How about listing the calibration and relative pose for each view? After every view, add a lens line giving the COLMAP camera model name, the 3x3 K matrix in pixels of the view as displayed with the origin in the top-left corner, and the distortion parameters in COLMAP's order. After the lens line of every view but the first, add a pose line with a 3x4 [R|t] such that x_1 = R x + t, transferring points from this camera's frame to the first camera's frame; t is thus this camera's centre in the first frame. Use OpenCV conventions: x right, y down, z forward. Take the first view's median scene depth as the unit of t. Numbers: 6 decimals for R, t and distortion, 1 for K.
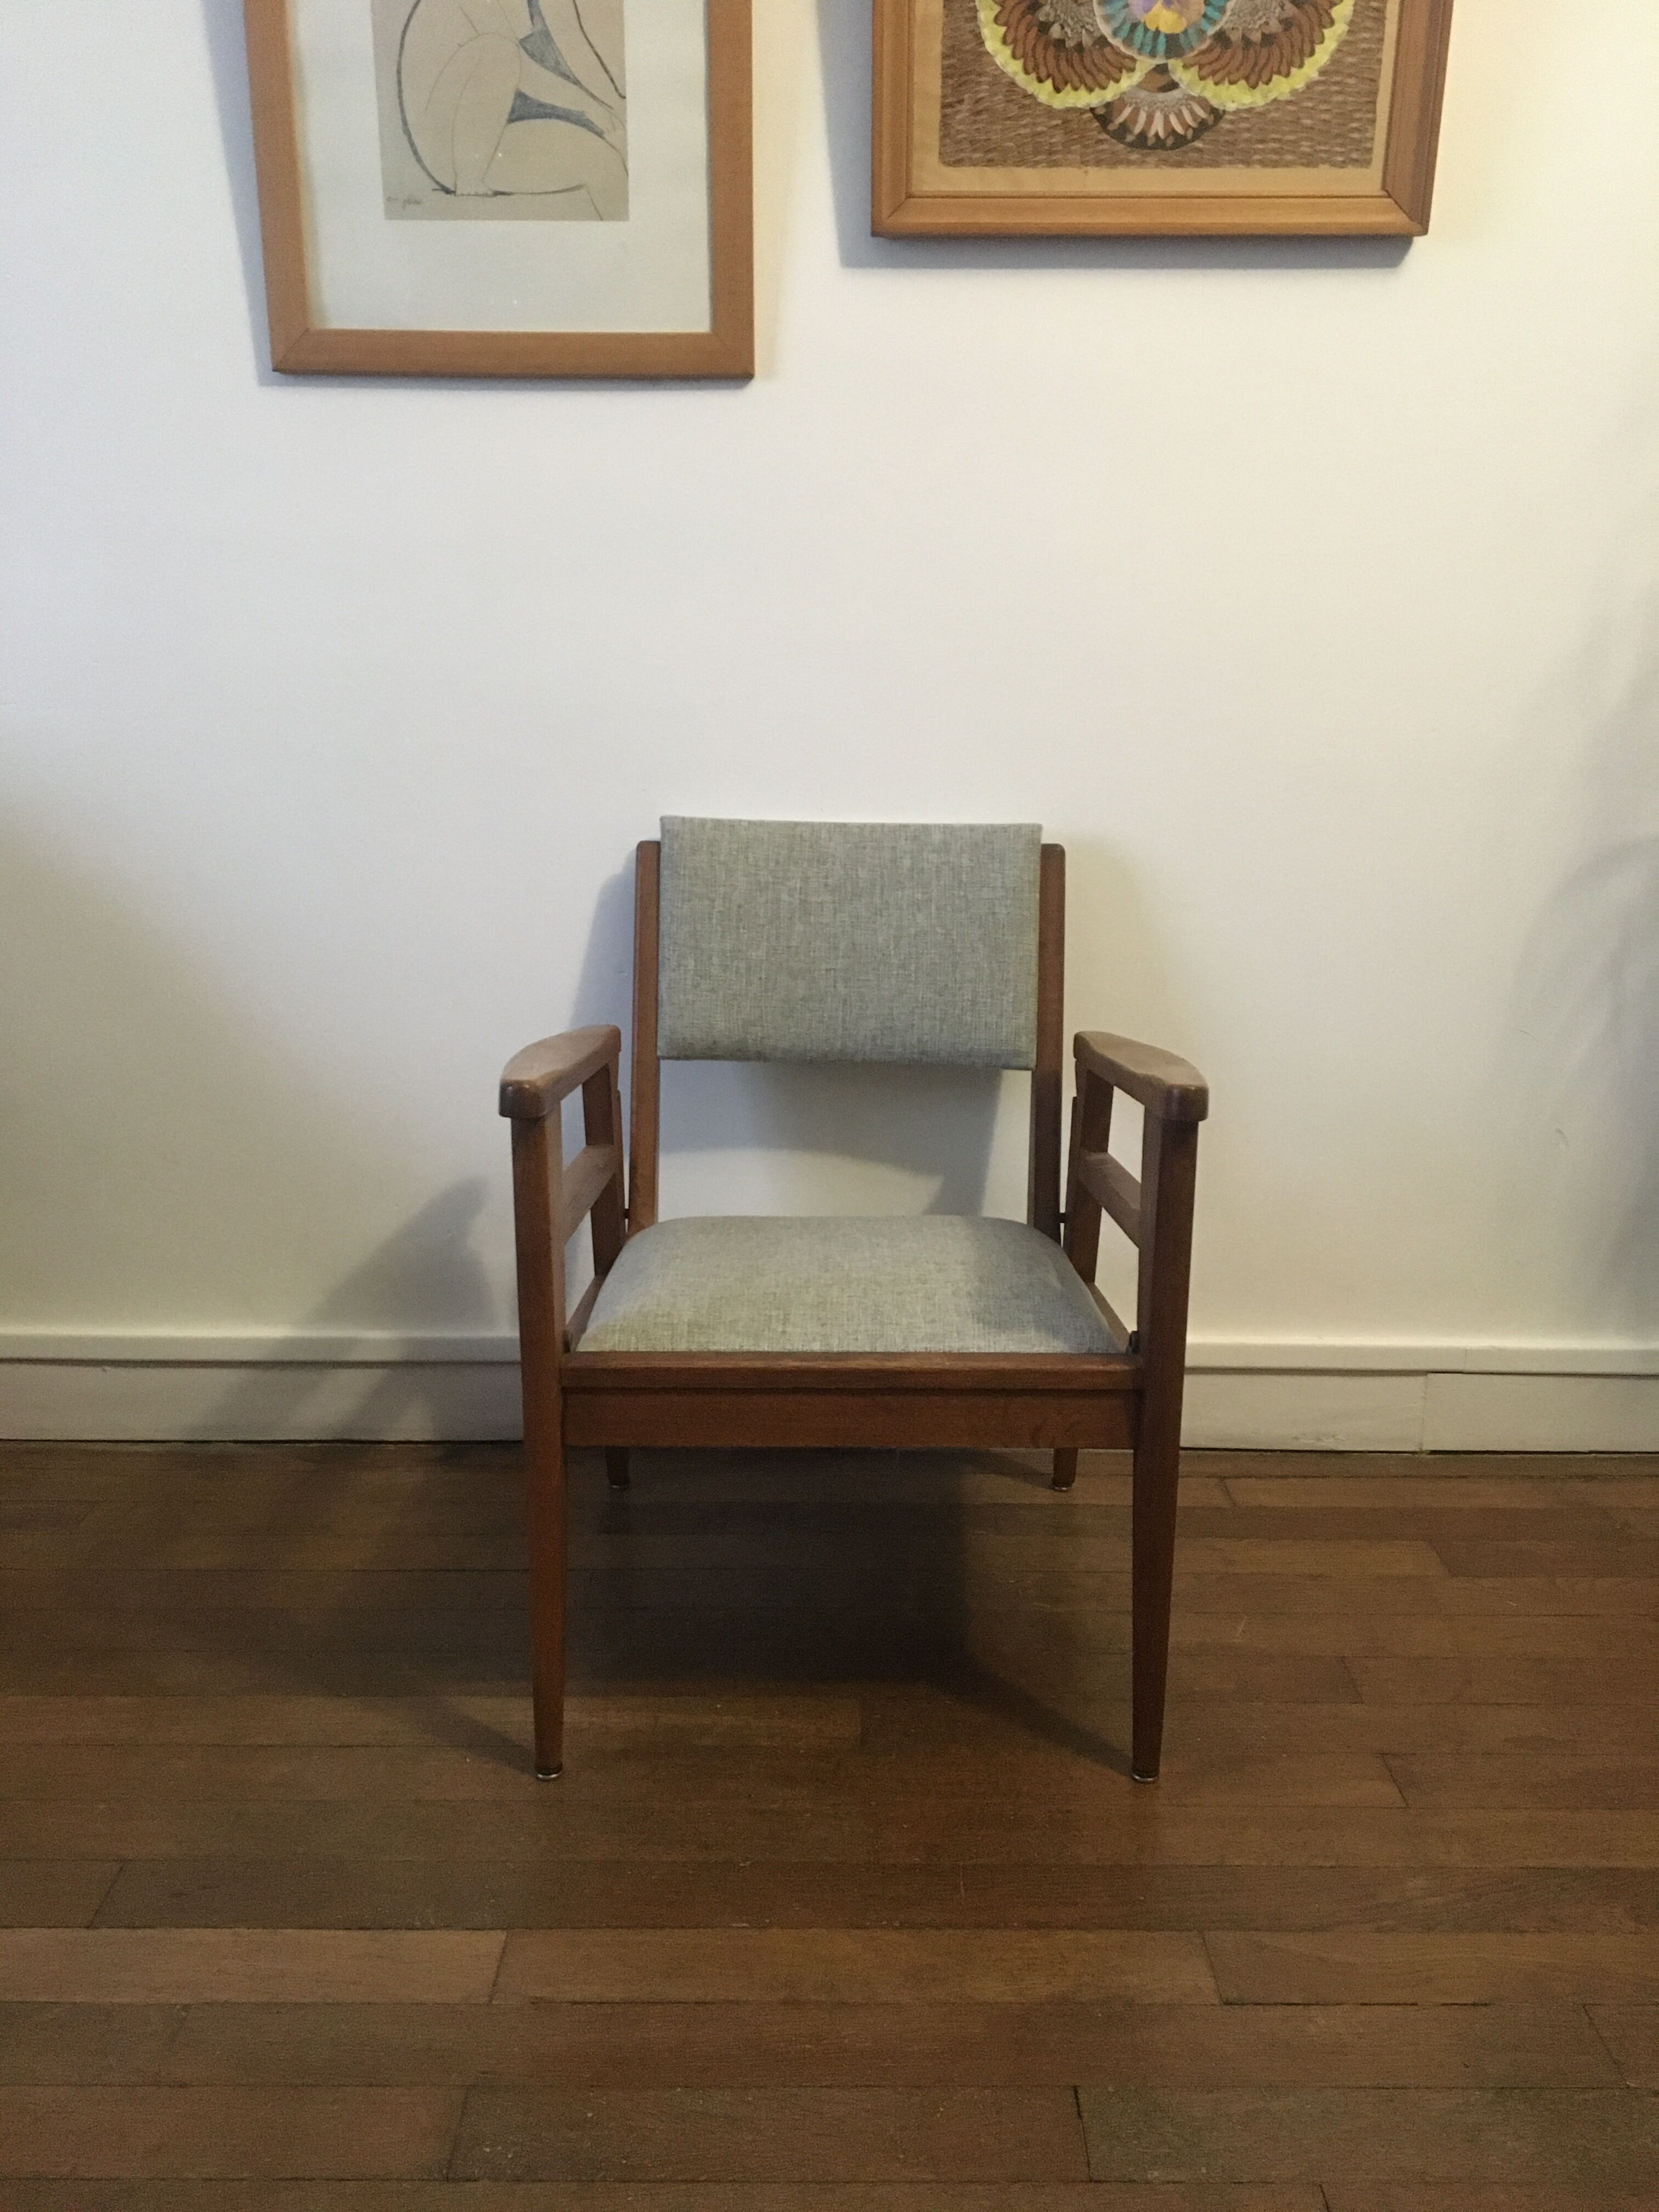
lens RADIAL K [[1867.5, 0, 821.0], [0, 1867.5, 1087.7], [0, 0, 1]] dist [0.034301, -0.052336]
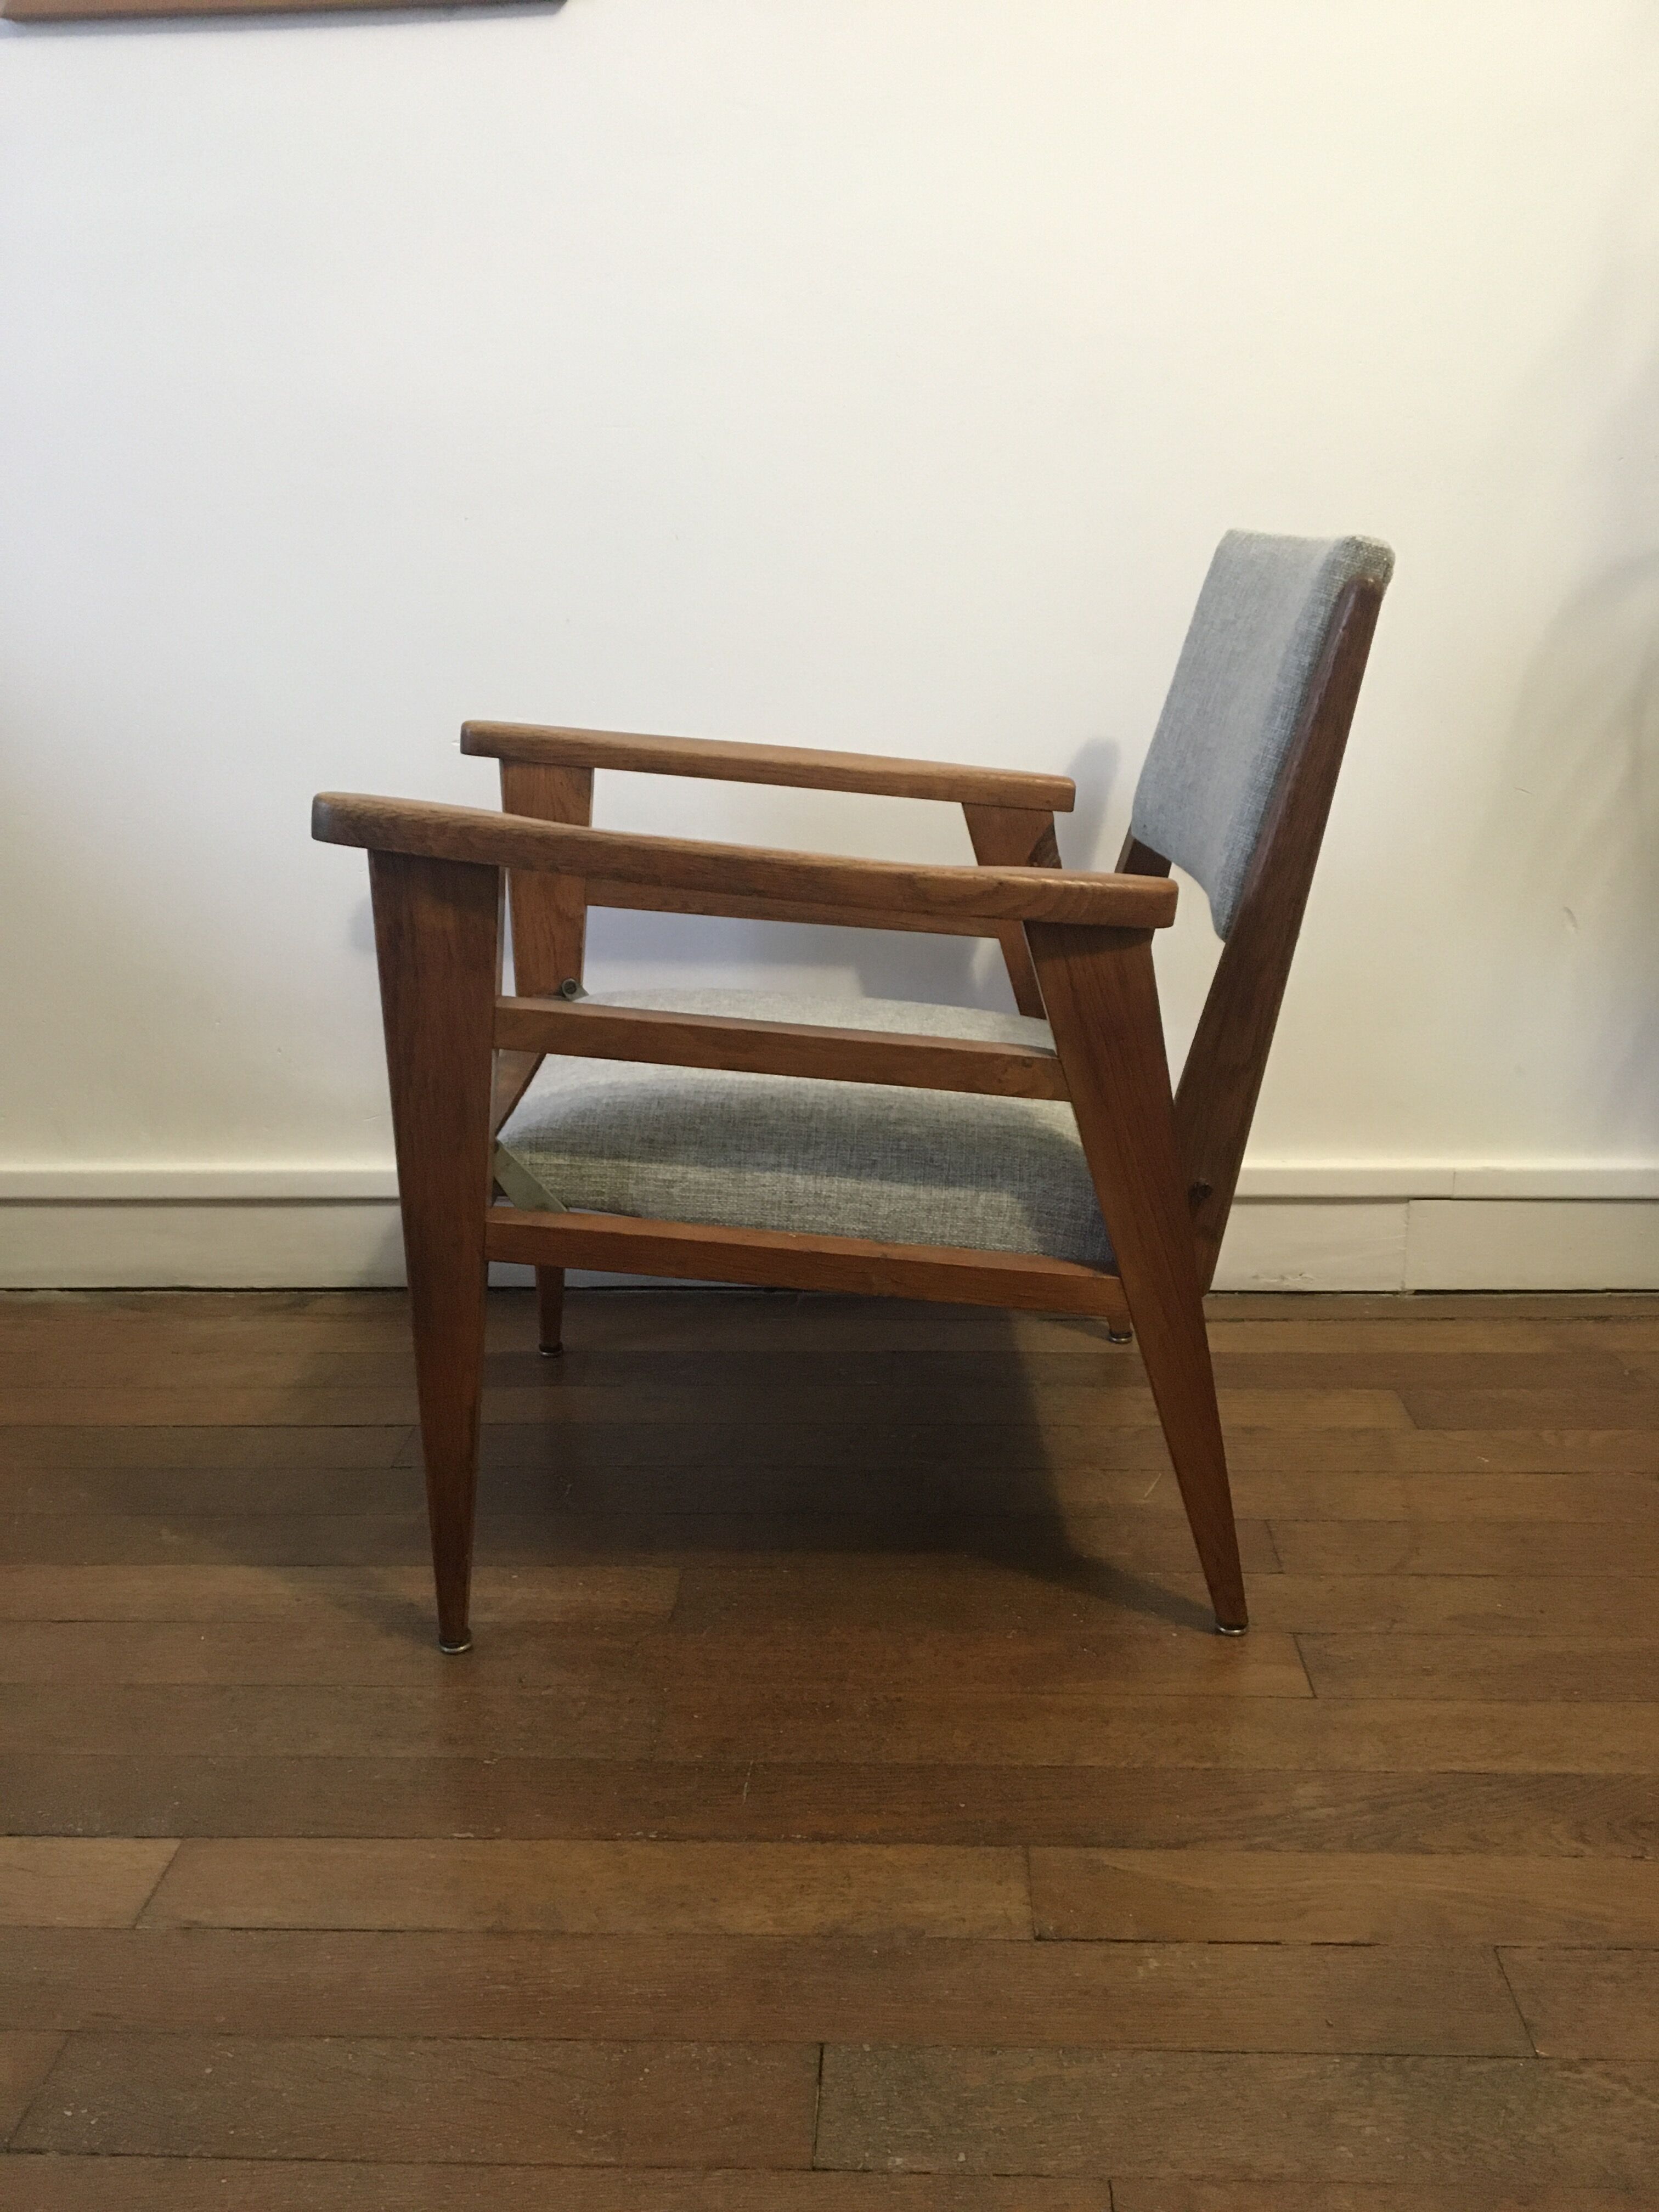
lens RADIAL K [[1867.5, 0, 830.1], [0, 1867.5, 1100.1], [0, 0, 1]] dist [0.034301, -0.052336]
pose [[0.998500, -0.011702, -0.053477, 0.120075], [0.015008, 0.997972, 0.061852, 0.056750], [0.052645, -0.062562, 0.996652, 0.154749]]
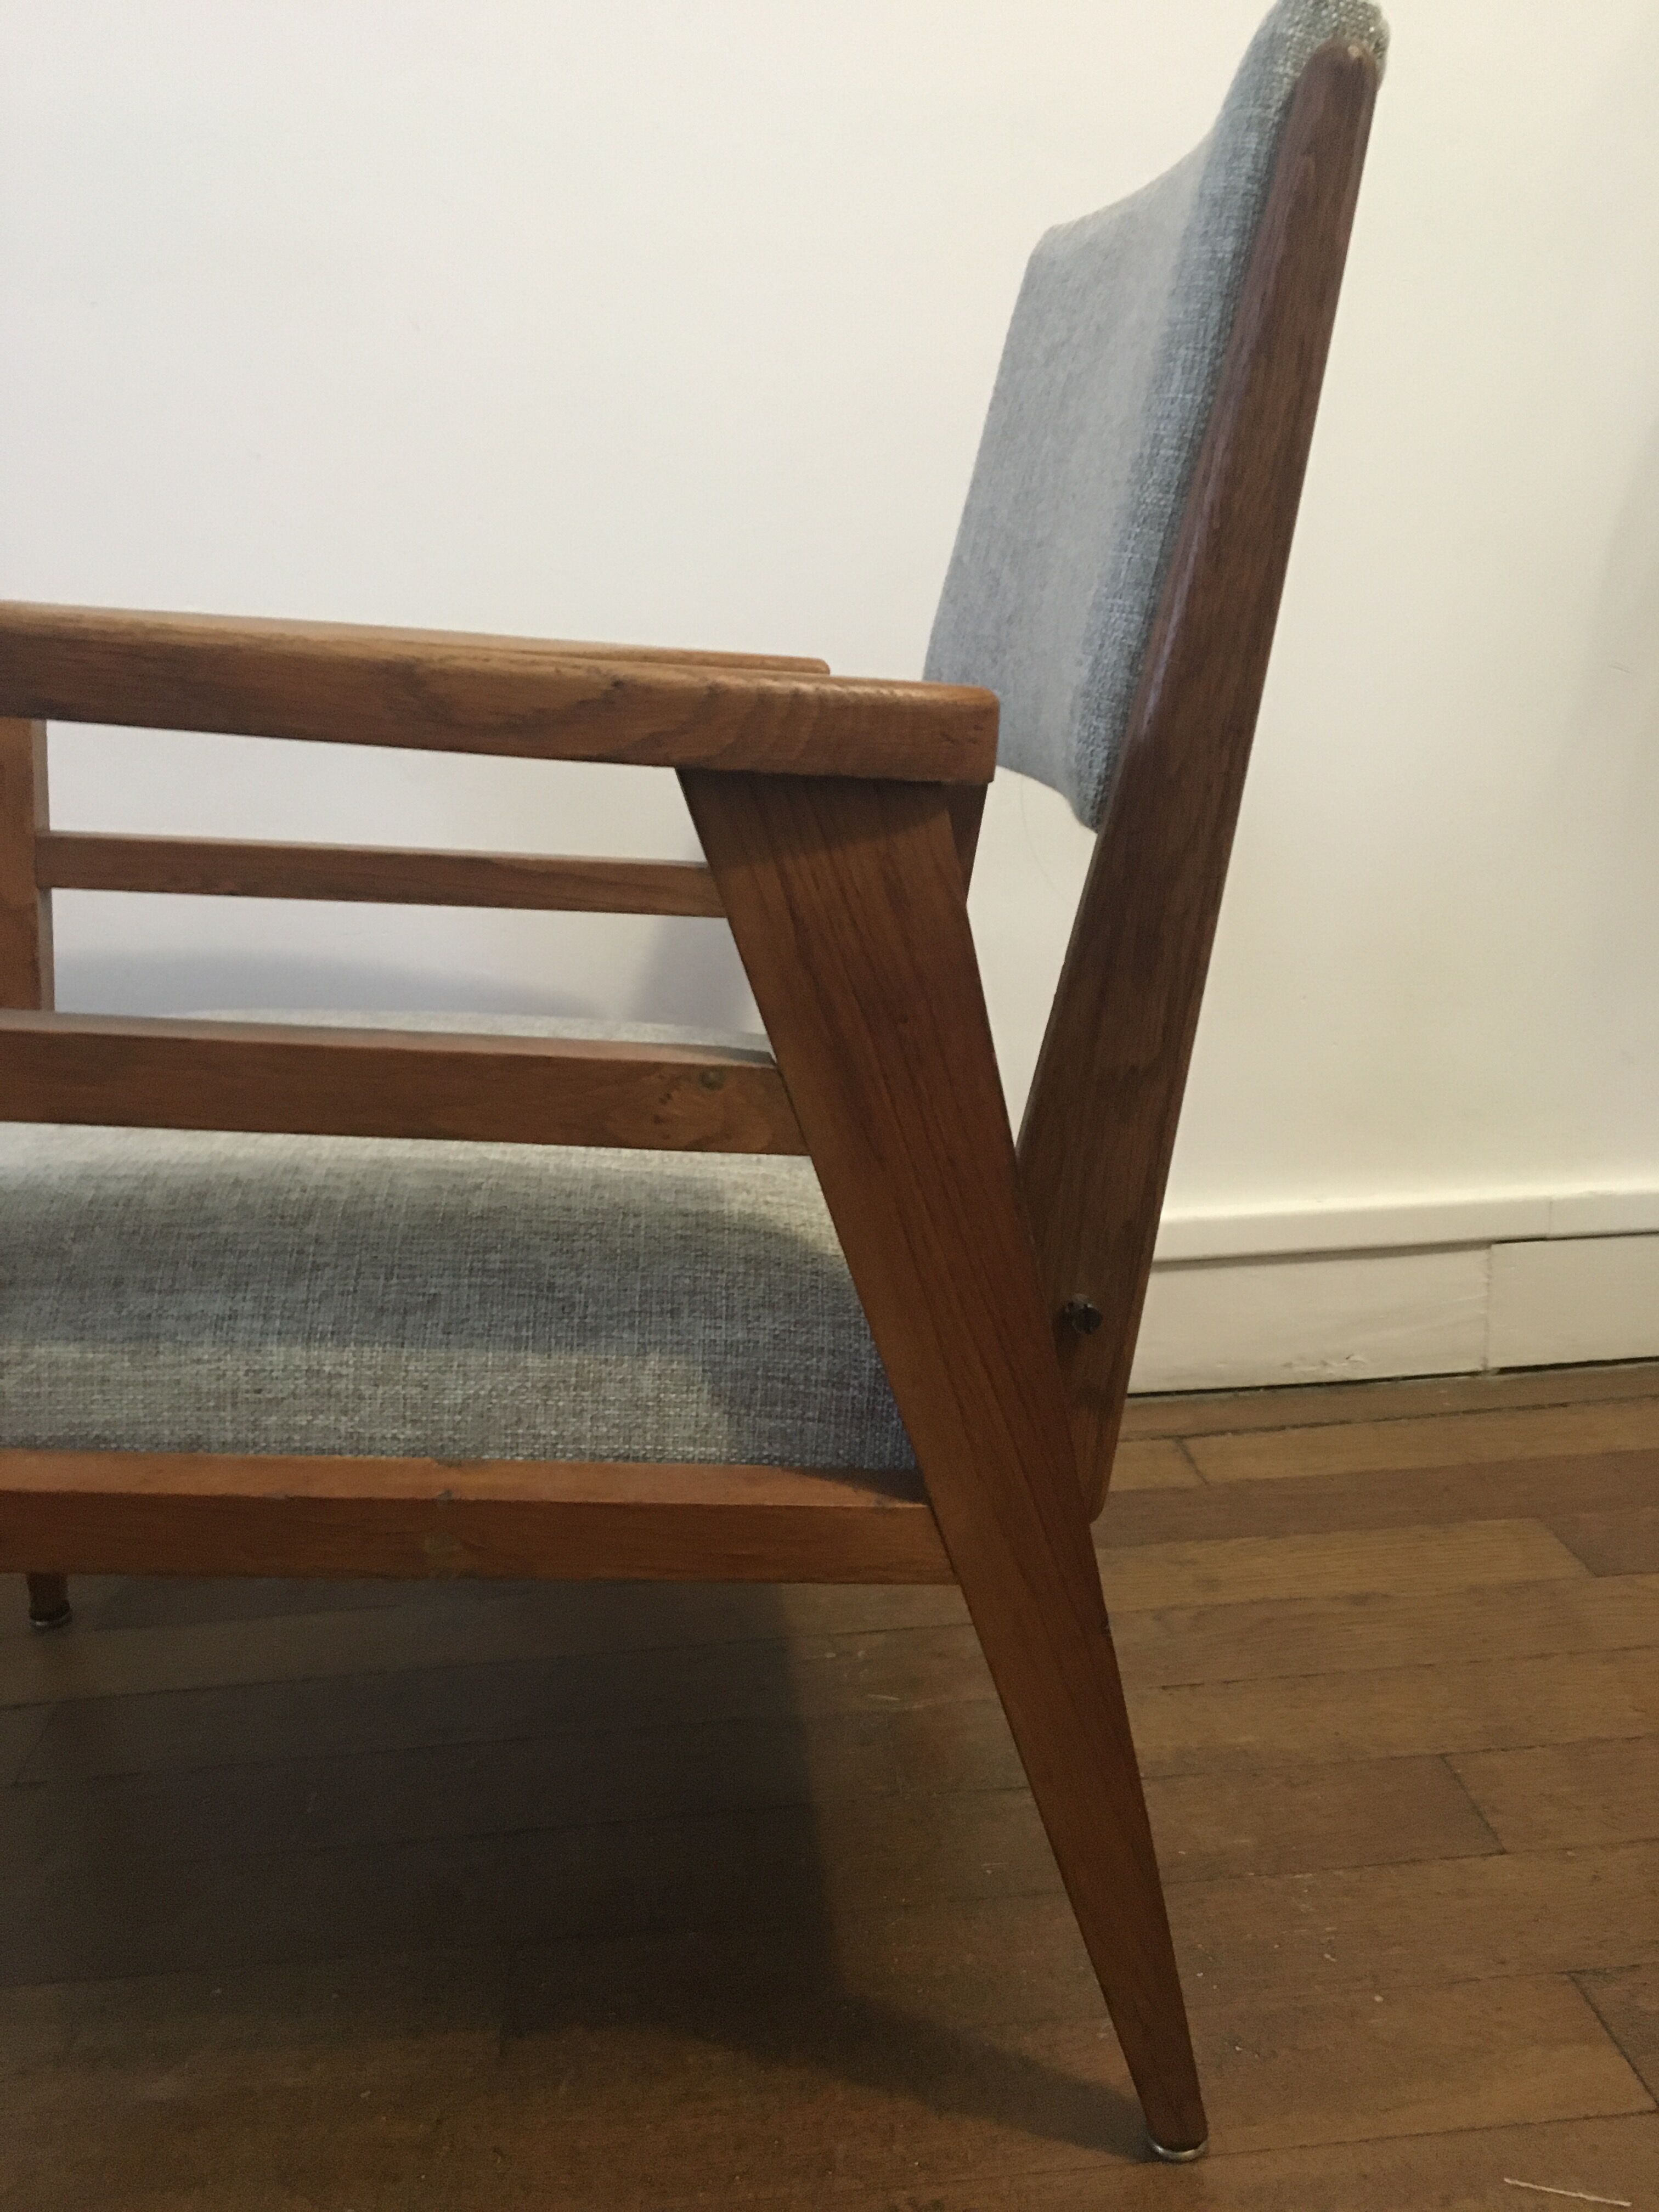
lens RADIAL K [[1867.5, 0, 835.0], [0, 1867.5, 1105.4], [0, 0, 1]] dist [0.034301, -0.052336]
pose [[0.995354, -0.068117, 0.068050, 0.076755], [0.067153, 0.997609, 0.016358, 0.092629], [-0.069001, -0.011713, 0.997548, 0.448586]]
